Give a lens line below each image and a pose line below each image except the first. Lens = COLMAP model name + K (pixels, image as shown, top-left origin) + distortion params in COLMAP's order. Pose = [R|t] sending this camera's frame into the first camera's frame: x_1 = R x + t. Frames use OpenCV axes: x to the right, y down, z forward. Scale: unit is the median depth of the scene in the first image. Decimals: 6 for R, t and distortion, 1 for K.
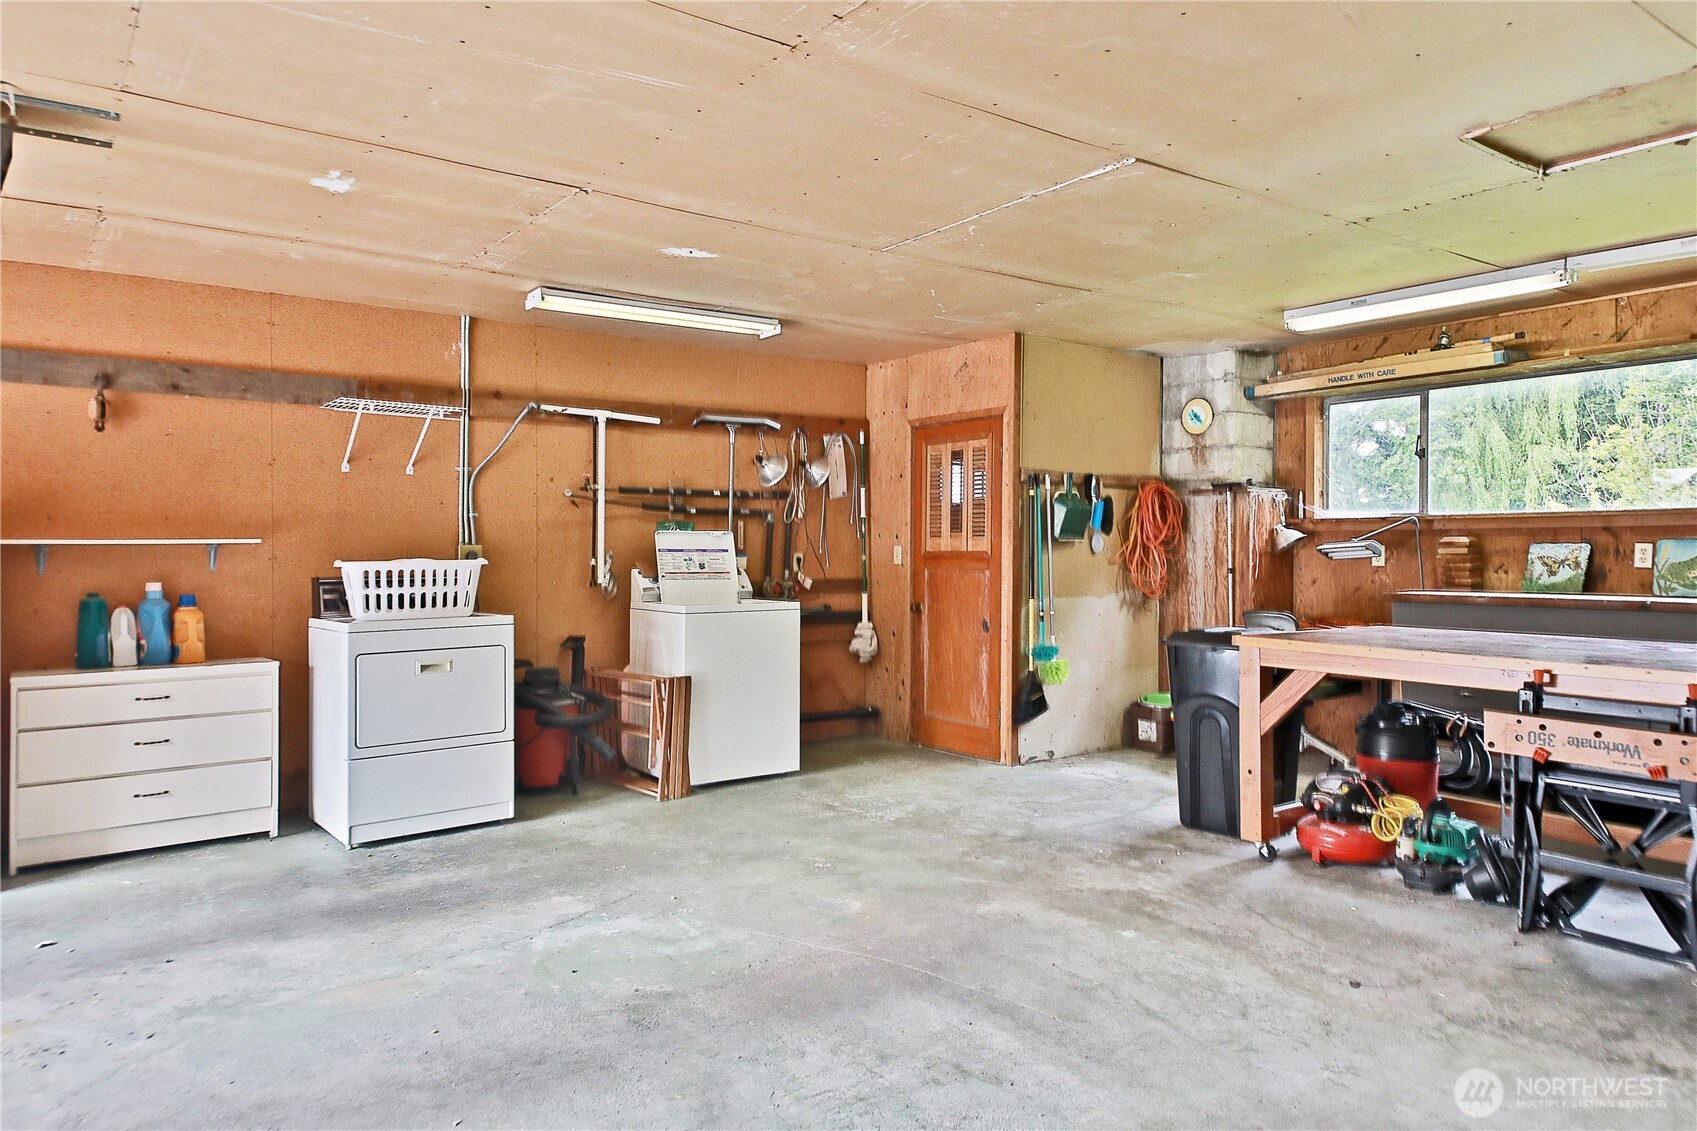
lens RADIAL K [[1049.9, 0, 848.5], [0, 1049.9, 565.5], [0, 0, 1]] dist [0.001584, -0.002140]
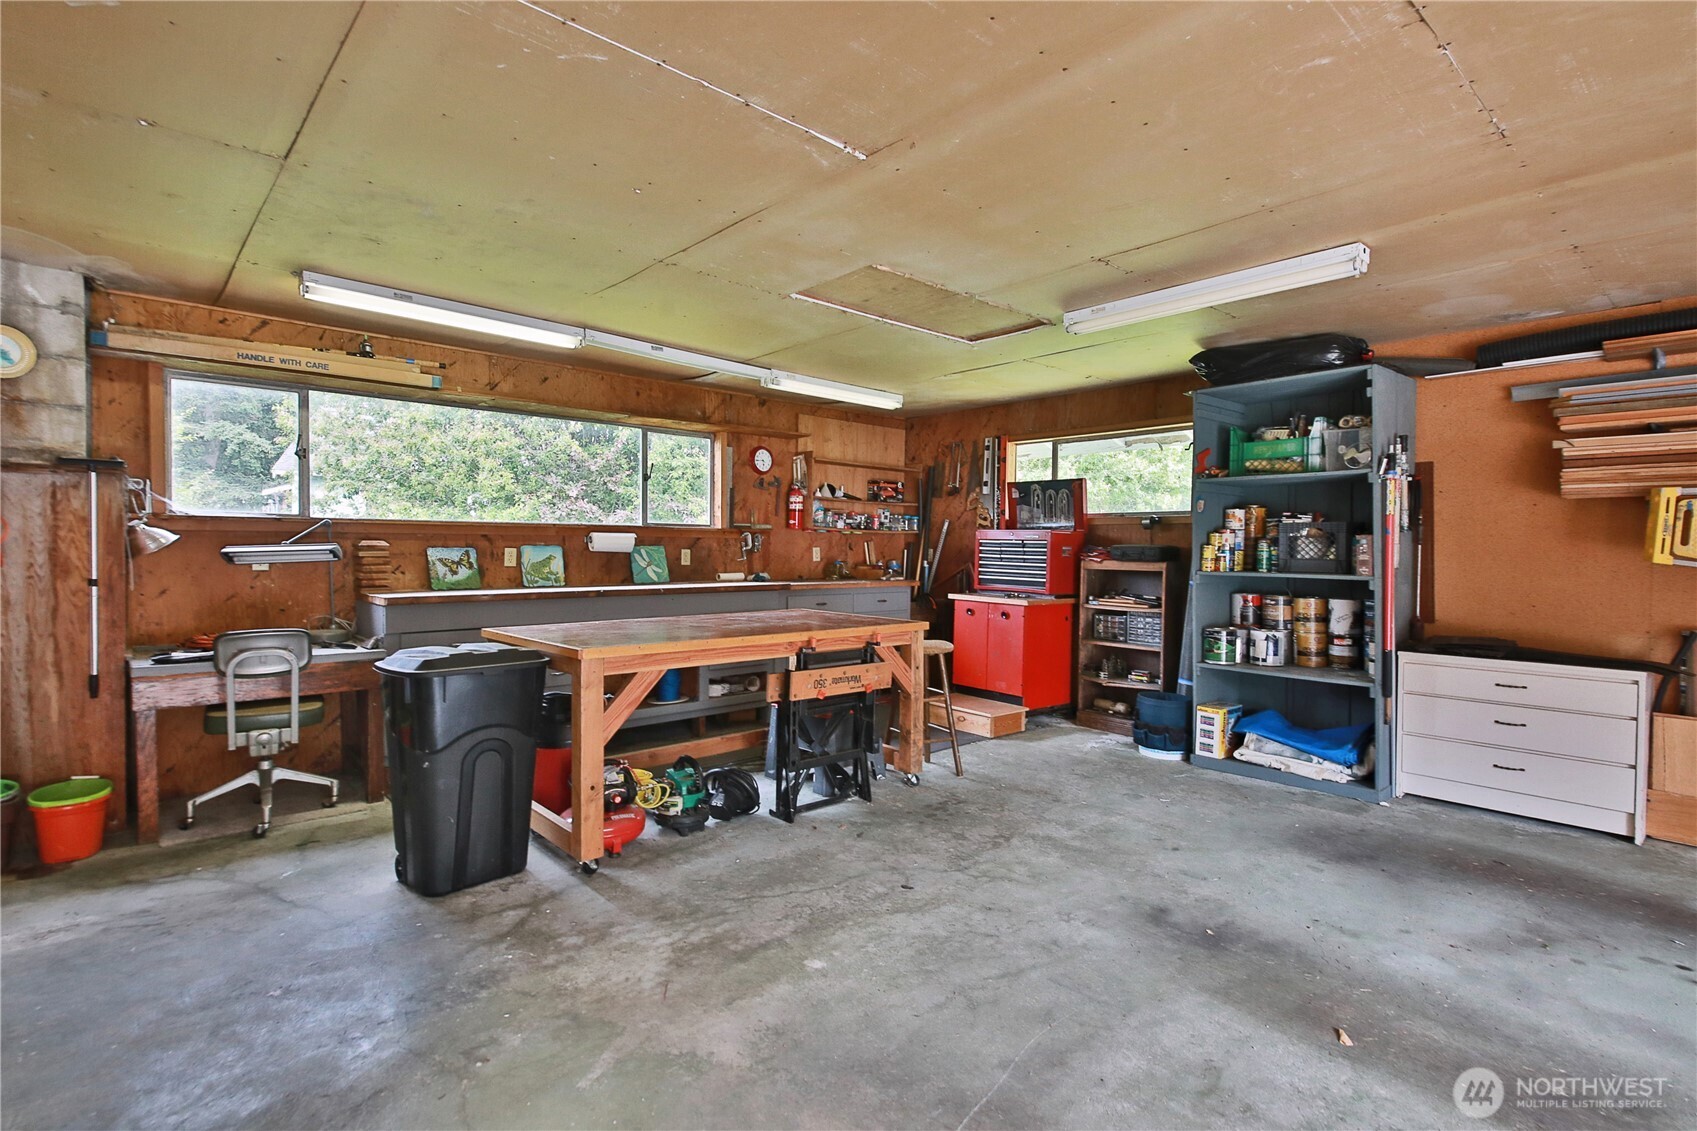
lens RADIAL K [[800.8, 0, 848.5], [0, 800.8, 565.5], [0, 0, 1]] dist [0.027069, -0.001033]
pose [[-0.077683, -0.020339, 0.996771, -0.383265], [0.012181, 0.999698, 0.021348, -0.020245], [-0.996904, 0.013800, -0.077412, 0.864842]]
